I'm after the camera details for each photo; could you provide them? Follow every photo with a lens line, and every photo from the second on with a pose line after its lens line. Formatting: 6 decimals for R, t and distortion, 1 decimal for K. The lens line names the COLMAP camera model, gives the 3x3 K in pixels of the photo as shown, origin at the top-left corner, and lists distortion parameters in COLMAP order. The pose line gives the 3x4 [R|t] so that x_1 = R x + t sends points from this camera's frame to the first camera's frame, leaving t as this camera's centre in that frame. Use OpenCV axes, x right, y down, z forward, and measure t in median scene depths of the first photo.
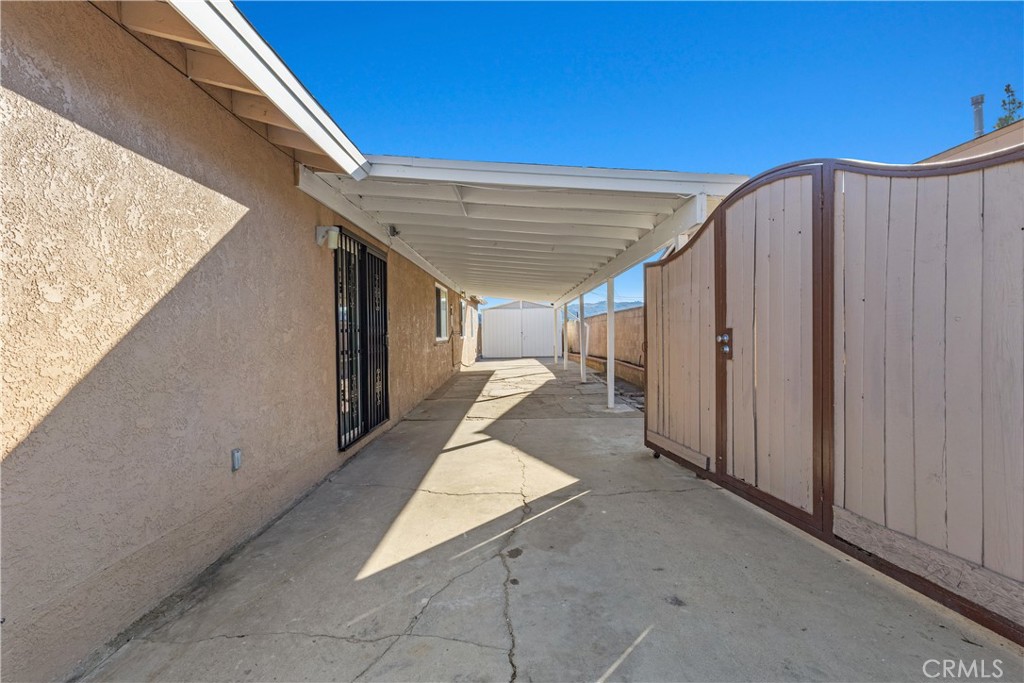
lens RADIAL K [[476.3, 0, 502.9], [0, 476.3, 335.4], [0, 0, 1]] dist [0.008211, -0.000697]
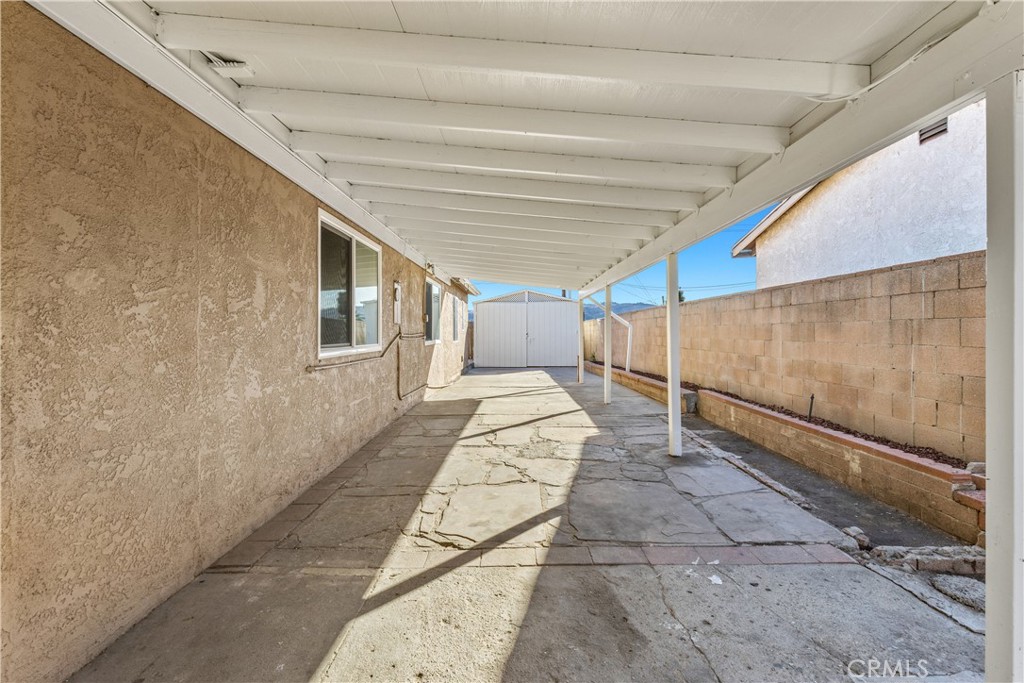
lens RADIAL K [[476.3, 0, 511.7], [0, 476.3, 338.5], [0, 0, 1]] dist [0.008211, -0.000697]
pose [[0.999827, 0.013603, 0.012718, 0.010852], [-0.013691, 0.999883, 0.006846, -0.007122], [-0.012623, -0.007019, 0.999896, 0.457160]]
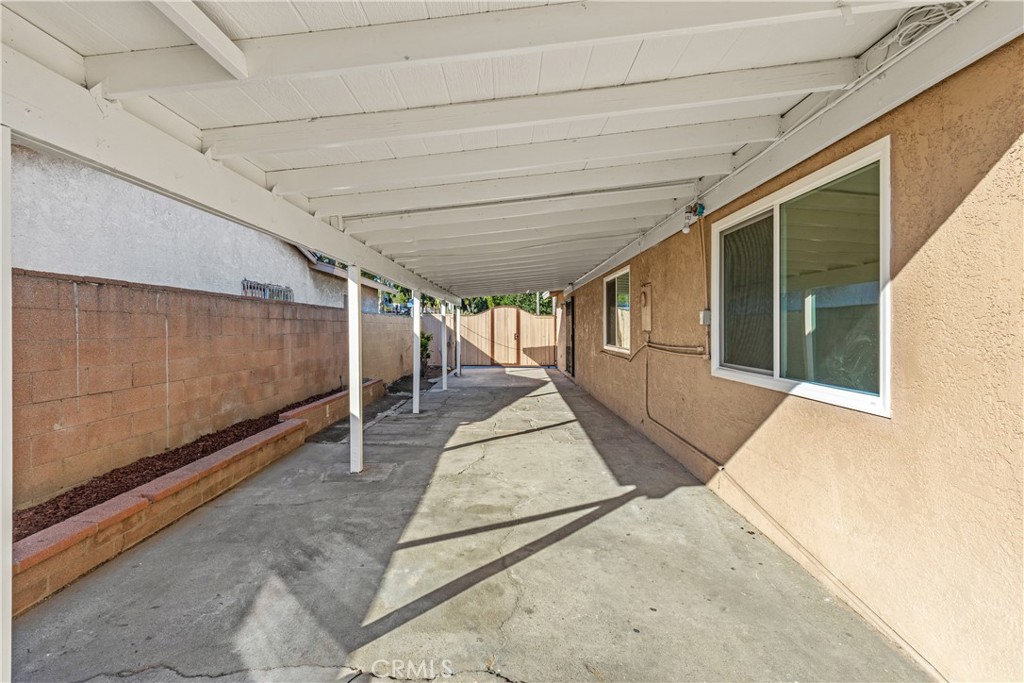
lens RADIAL K [[476.3, 0, 512.1], [0, 476.3, 338.0], [0, 0, 1]] dist [0.008211, -0.000697]
pose [[-0.999725, 0.022080, -0.007923, 0.025135], [0.021827, 0.999291, 0.030665, -0.026718], [0.008595, 0.030484, -0.999498, 1.384036]]
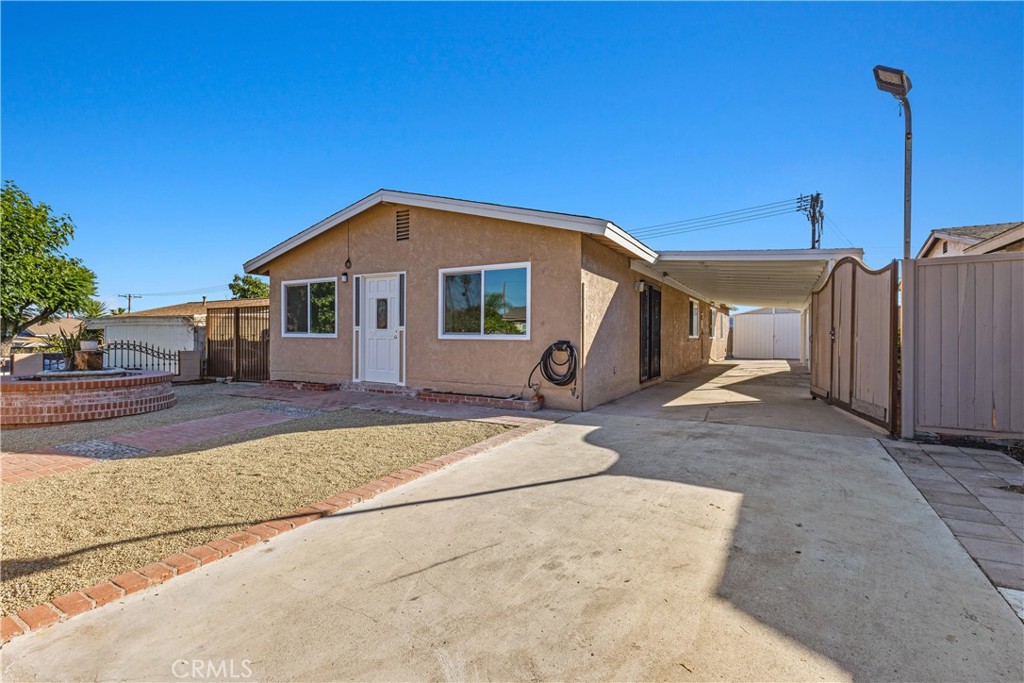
lens RADIAL K [[476.3, 0, 516.2], [0, 476.3, 334.1], [0, 0, 1]] dist [0.008211, -0.000697]
pose [[0.881911, 0.019027, -0.471031, 0.061734], [-0.023727, 0.999710, -0.004041, 0.014555], [0.470818, 0.014740, 0.882107, -0.411110]]
